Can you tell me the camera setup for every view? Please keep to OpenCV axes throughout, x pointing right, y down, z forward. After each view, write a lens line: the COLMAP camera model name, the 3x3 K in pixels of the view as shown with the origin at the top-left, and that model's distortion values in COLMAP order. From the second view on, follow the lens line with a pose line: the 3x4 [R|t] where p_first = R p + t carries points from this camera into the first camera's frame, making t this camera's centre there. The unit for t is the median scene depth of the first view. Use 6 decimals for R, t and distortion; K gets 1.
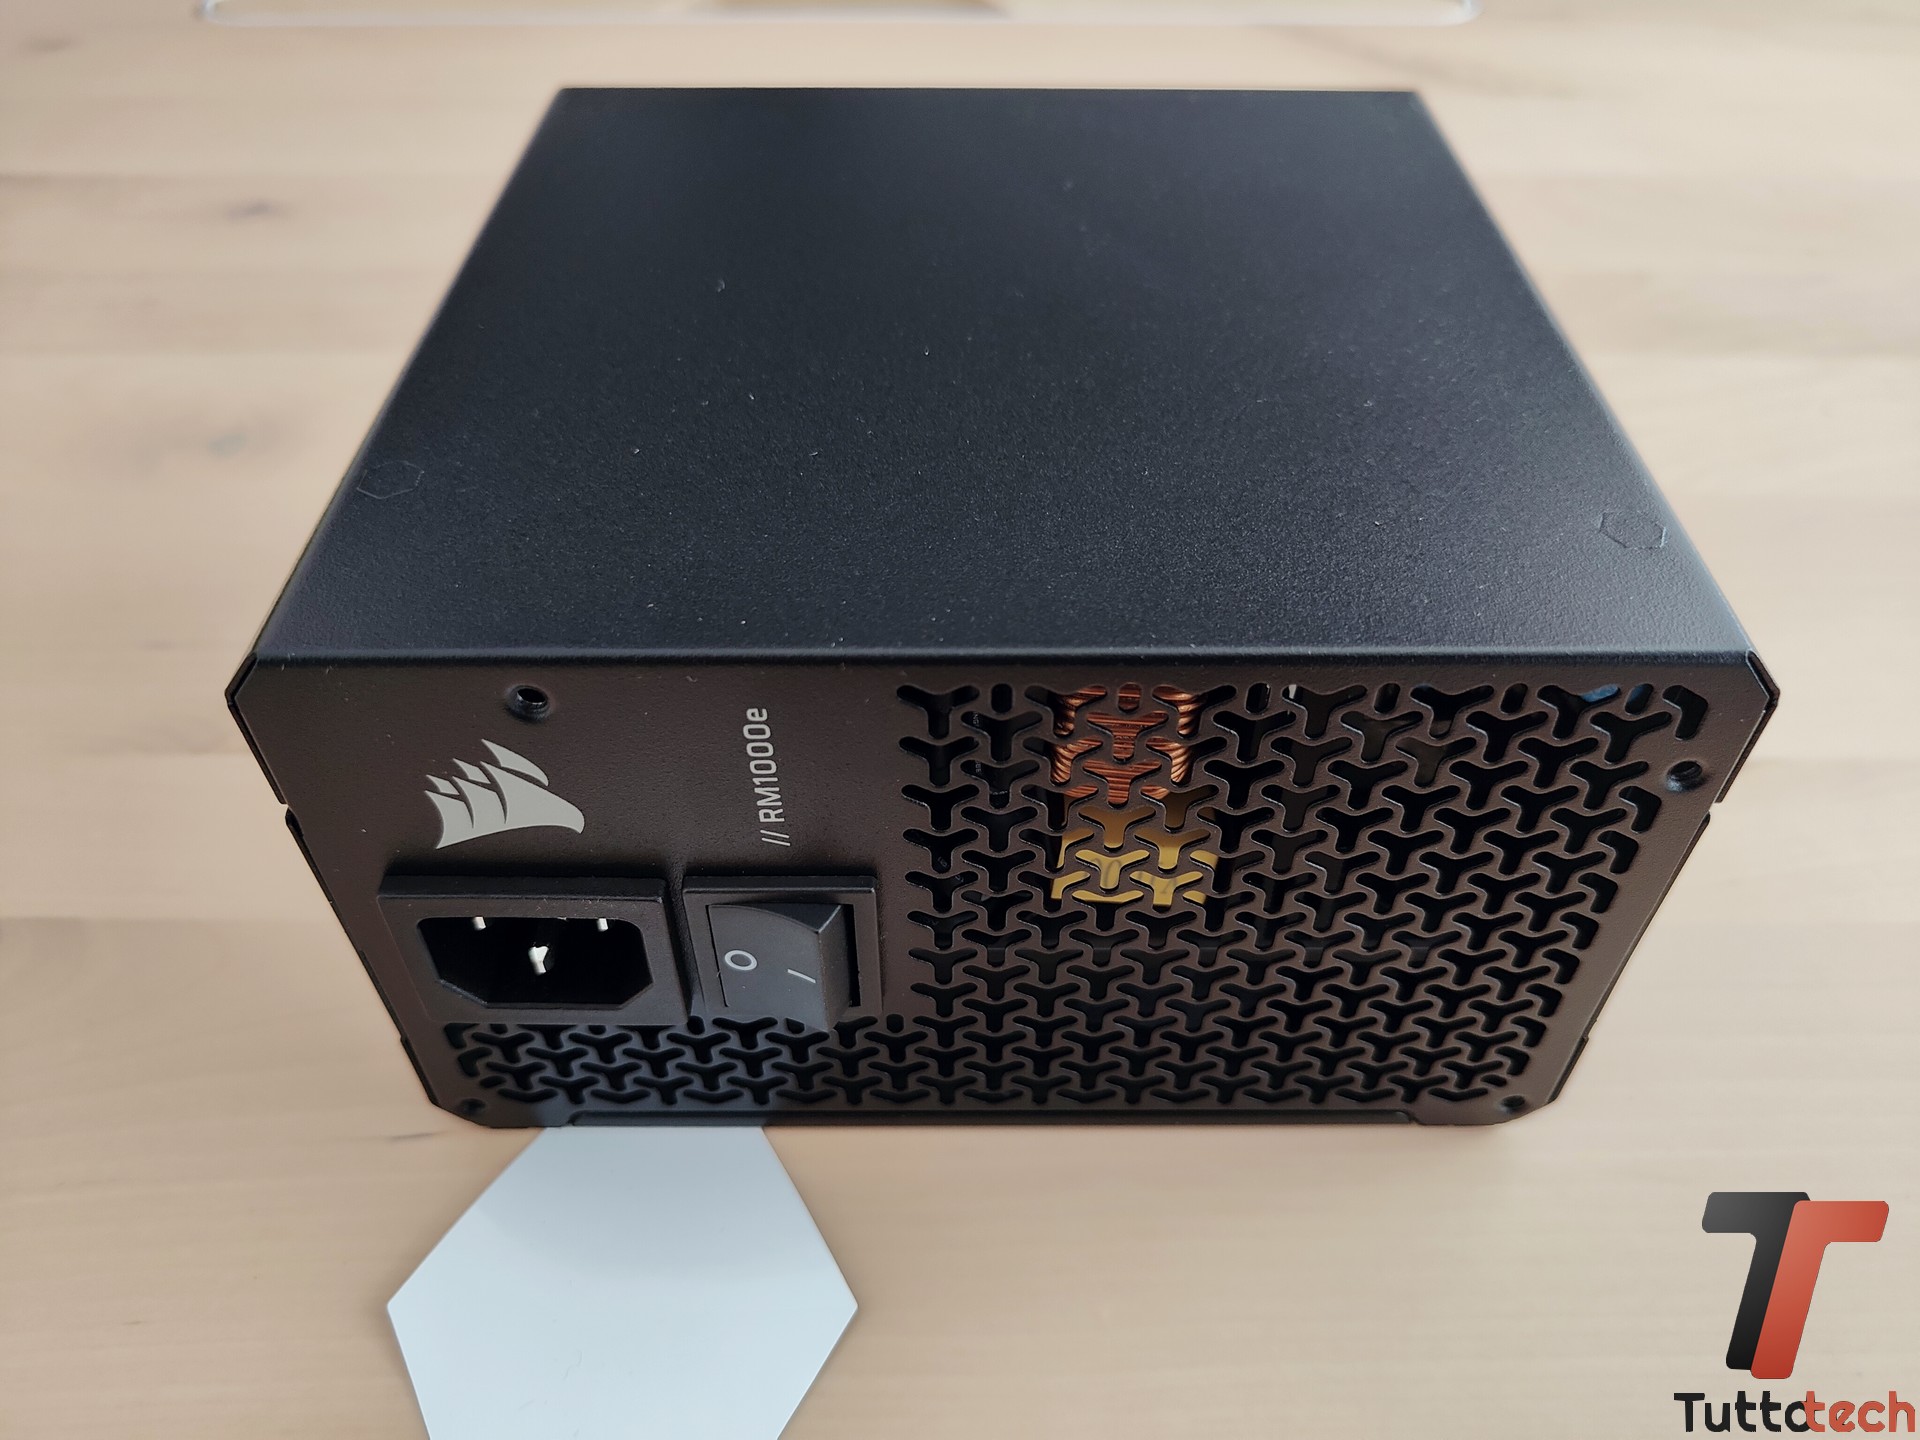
lens RADIAL K [[1537.8, 0, 956.8], [0, 1537.8, 725.2], [0, 0, 1]] dist [-0.083061, -0.001896]
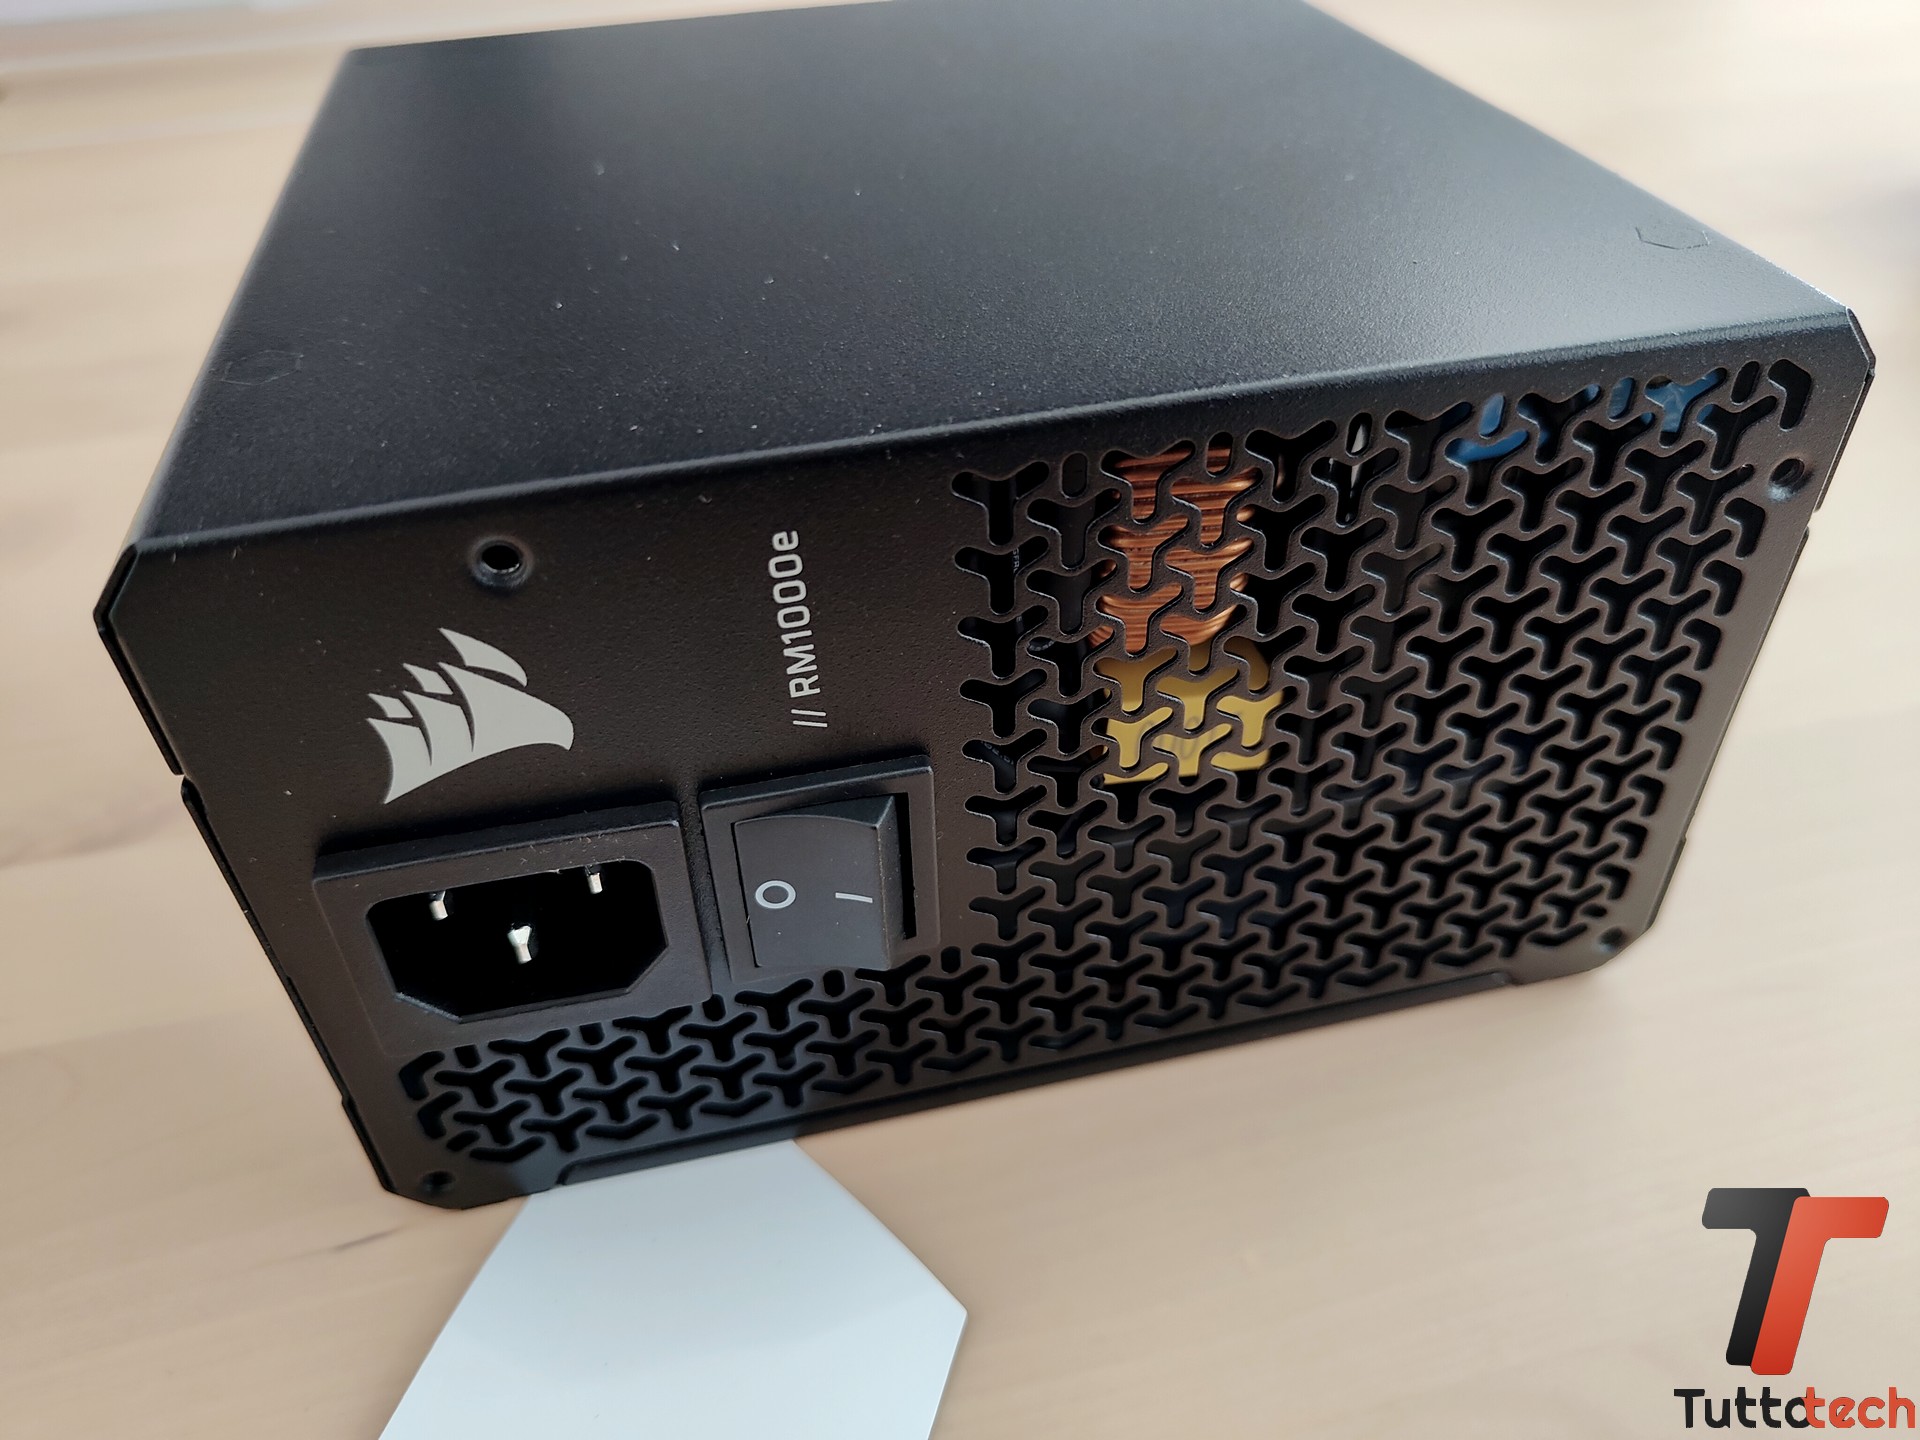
lens RADIAL K [[1537.8, 0, 957.1], [0, 1537.8, 711.8], [0, 0, 1]] dist [-0.083061, -0.001896]
pose [[0.973829, -0.162603, 0.158799, -0.160696], [0.177766, 0.980273, -0.086390, 0.145792], [-0.141619, 0.112359, 0.983524, 0.170784]]
